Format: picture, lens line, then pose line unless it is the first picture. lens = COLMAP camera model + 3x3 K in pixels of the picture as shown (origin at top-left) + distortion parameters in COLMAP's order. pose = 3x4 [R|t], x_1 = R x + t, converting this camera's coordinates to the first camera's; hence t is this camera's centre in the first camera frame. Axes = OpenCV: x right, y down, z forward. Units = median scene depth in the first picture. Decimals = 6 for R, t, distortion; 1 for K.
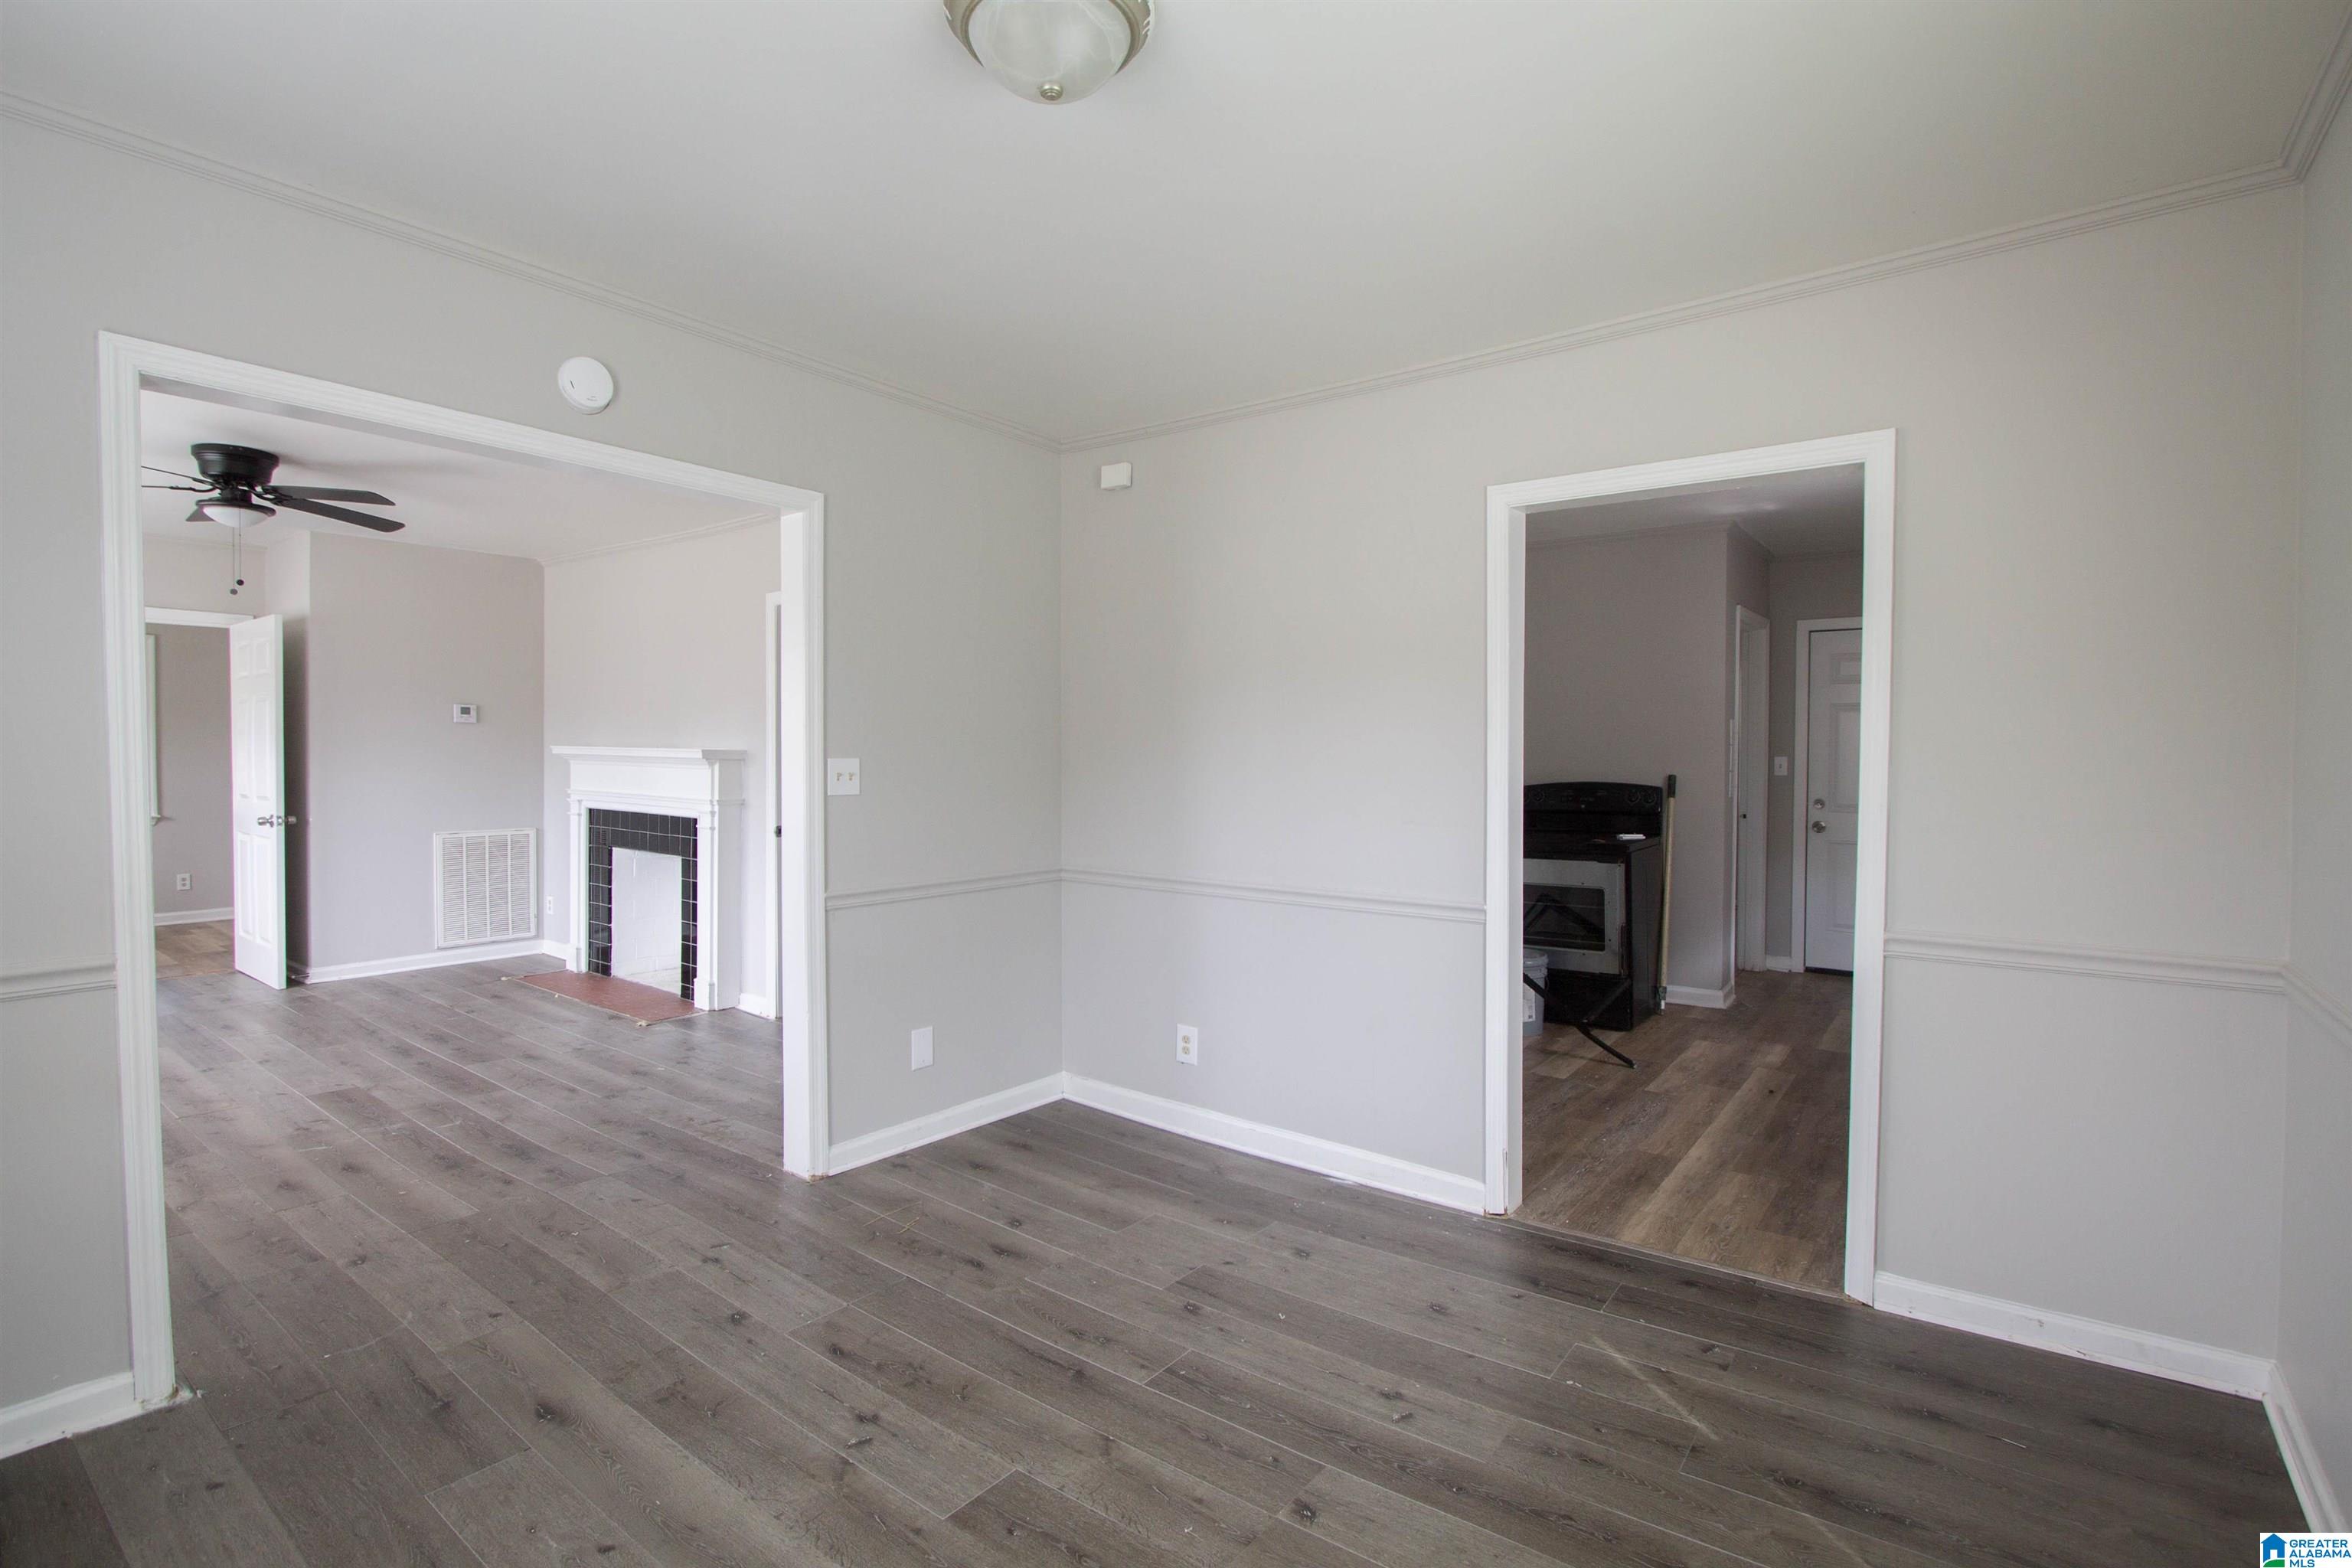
lens RADIAL K [[1104.6, 0, 1163.0], [0, 1104.6, 772.8], [0, 0, 1]] dist [-0.018941, 0.003737]
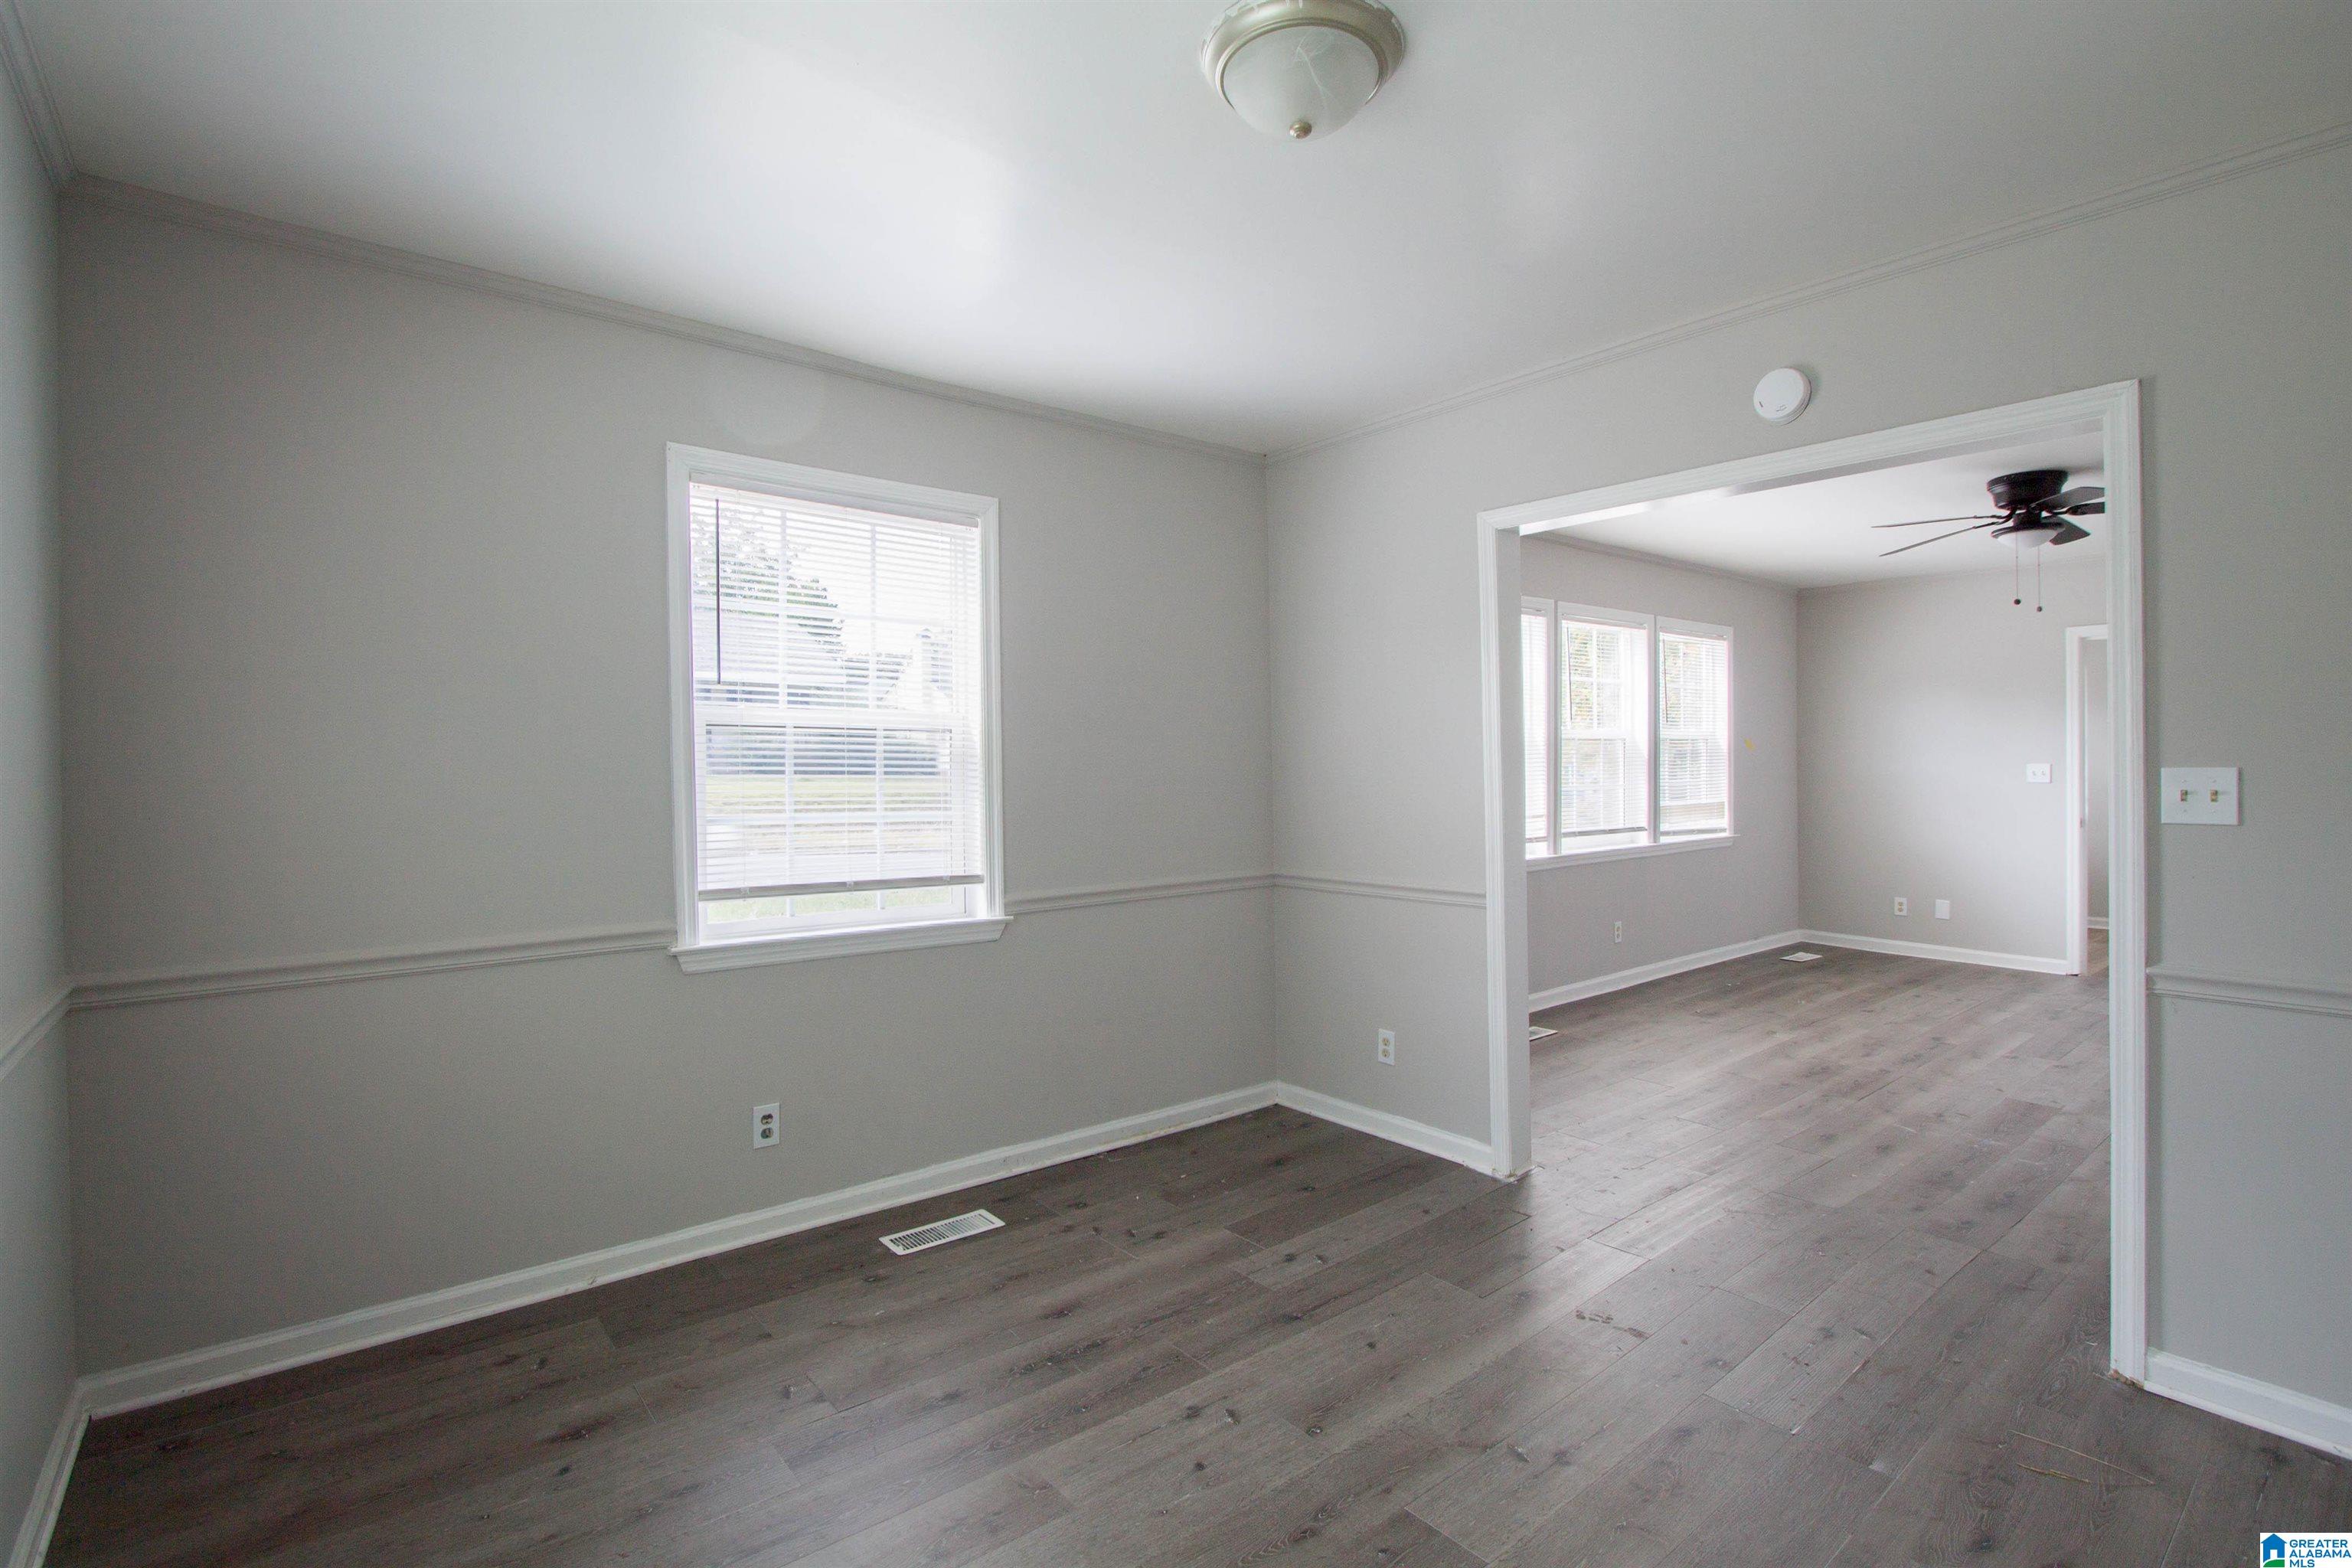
lens RADIAL K [[1104.6, 0, 1166.1], [0, 1104.6, 774.4], [0, 0, 1]] dist [-0.018941, 0.003737]
pose [[-0.232486, 0.003452, -0.972594, 0.292707], [-0.010571, 0.999926, 0.006076, -0.003973], [0.972542, 0.011694, -0.232432, 0.348417]]
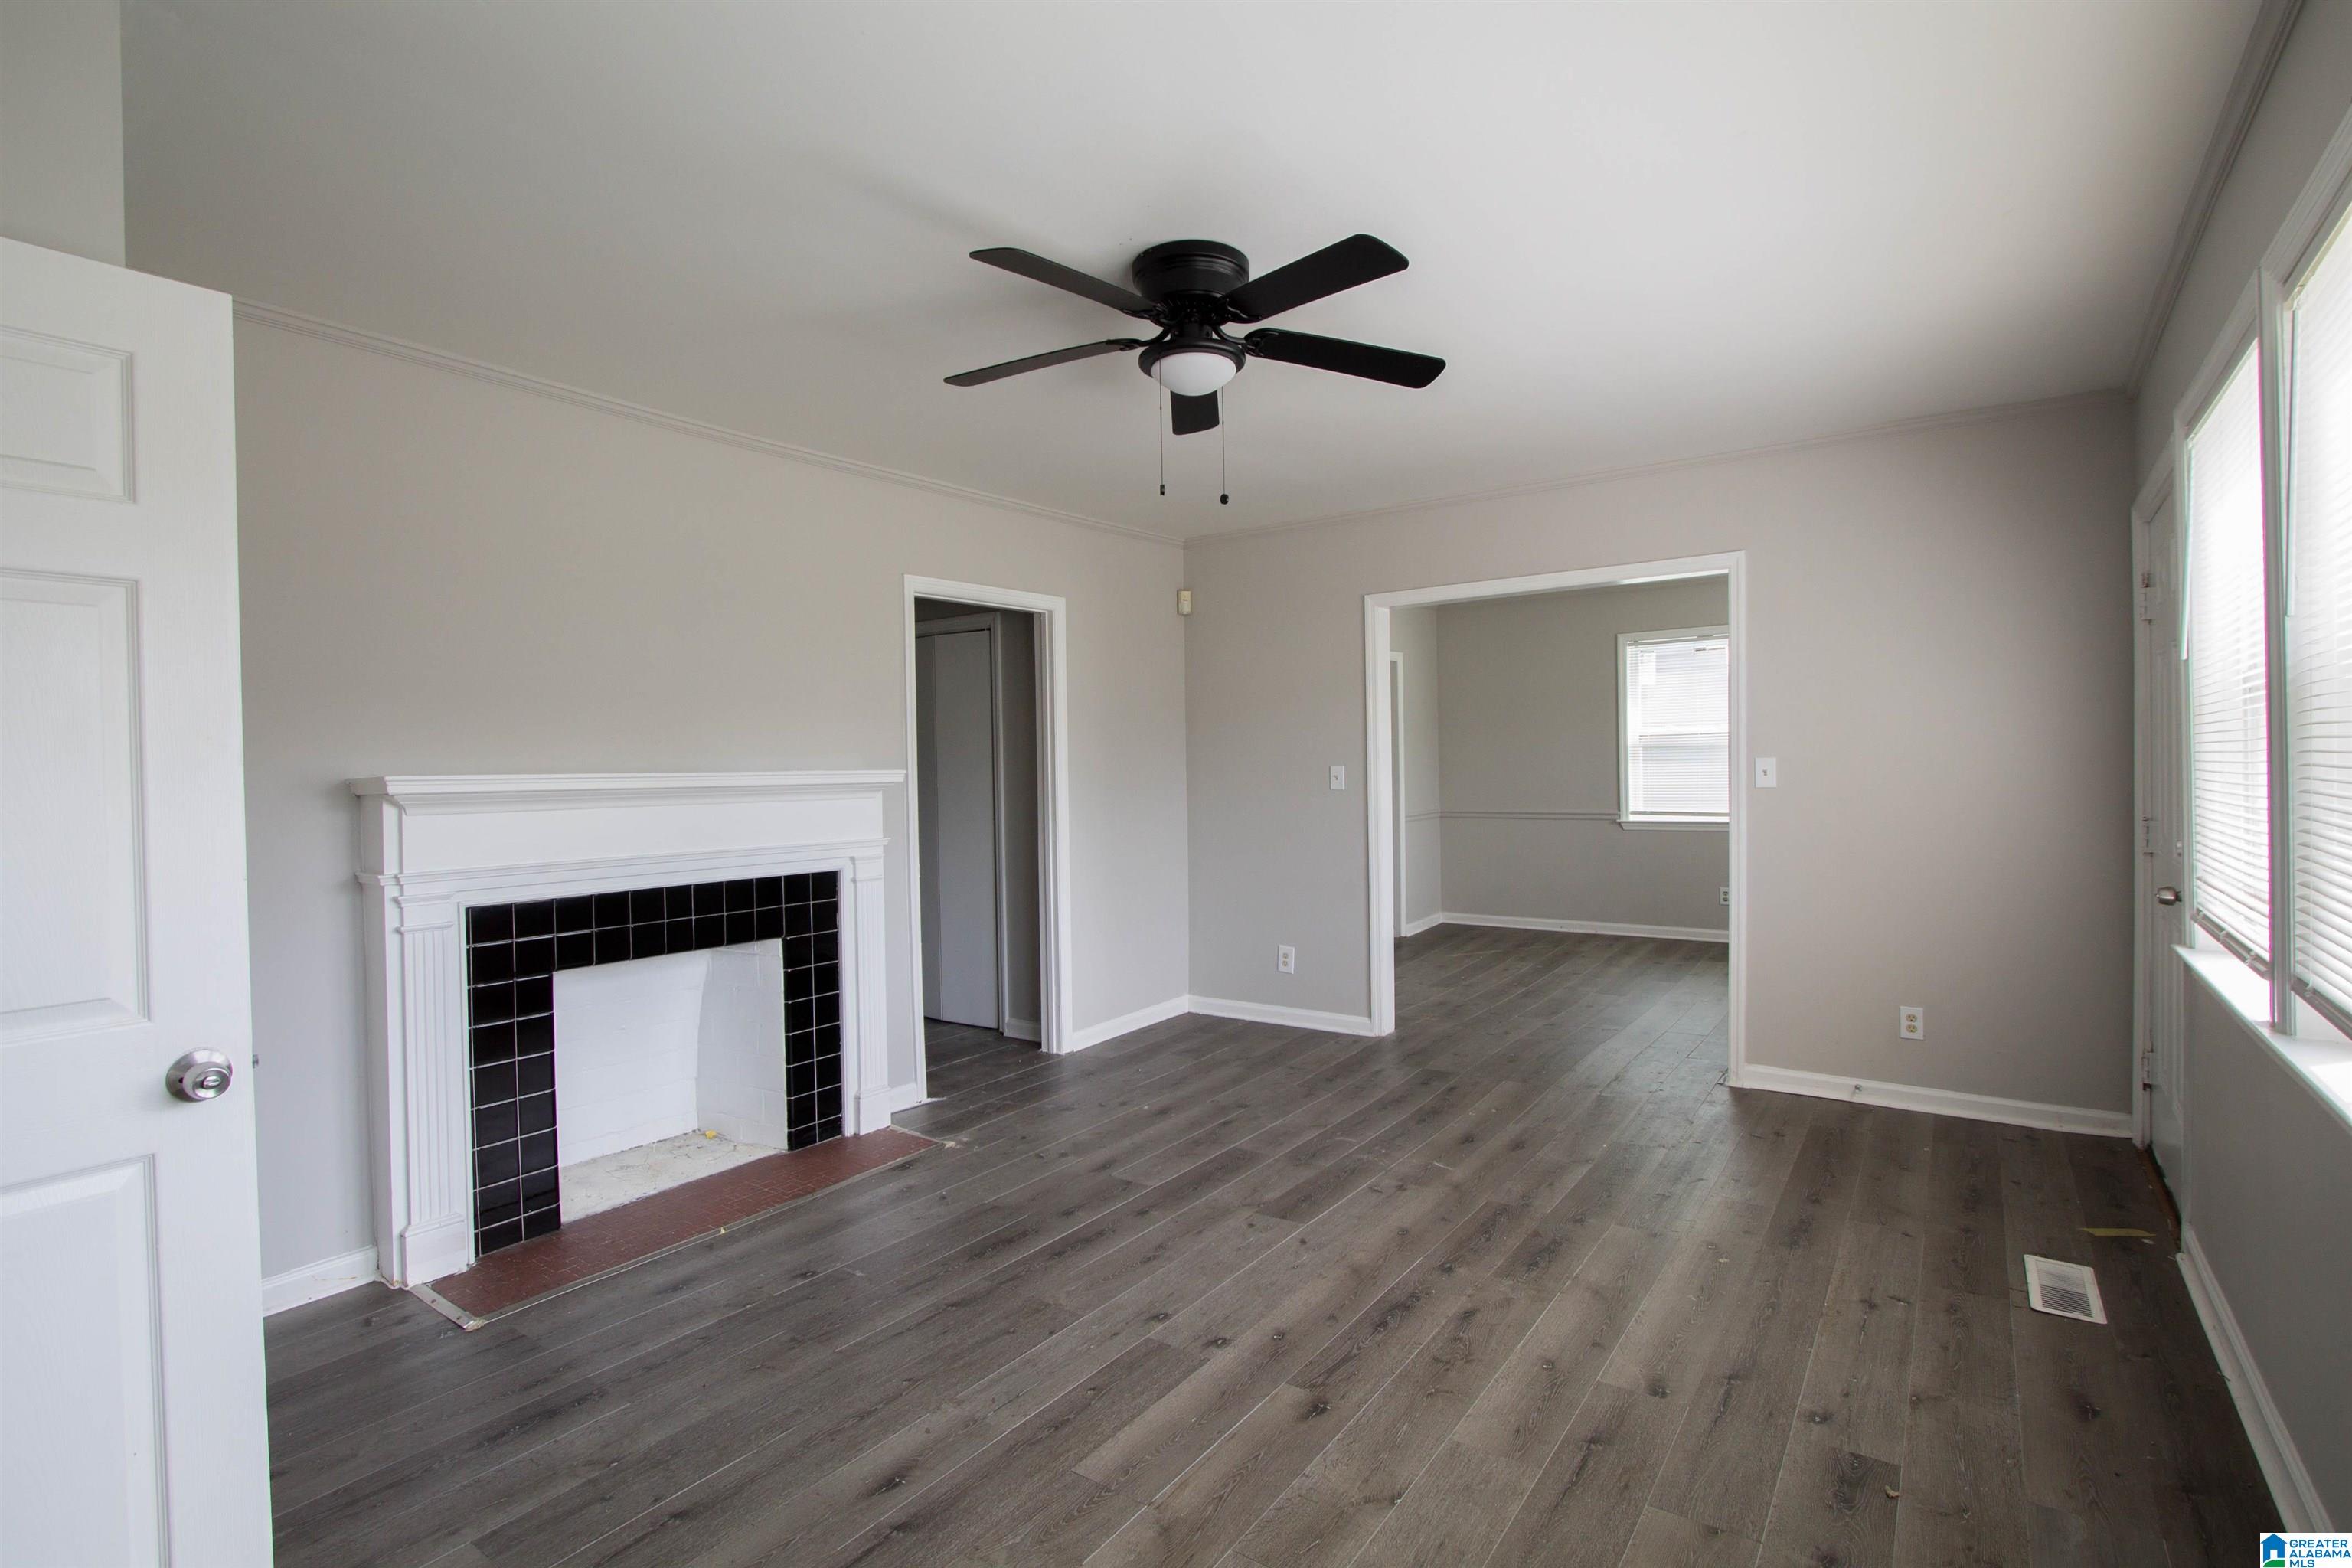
lens RADIAL K [[1104.6, 0, 1166.3], [0, 1104.6, 779.0], [0, 0, 1]] dist [-0.018941, 0.003737]
pose [[-0.032772, -0.022686, 0.999205, -1.148188], [0.037249, 0.999020, 0.023903, -0.025745], [-0.998768, 0.038003, -0.031895, 0.827718]]
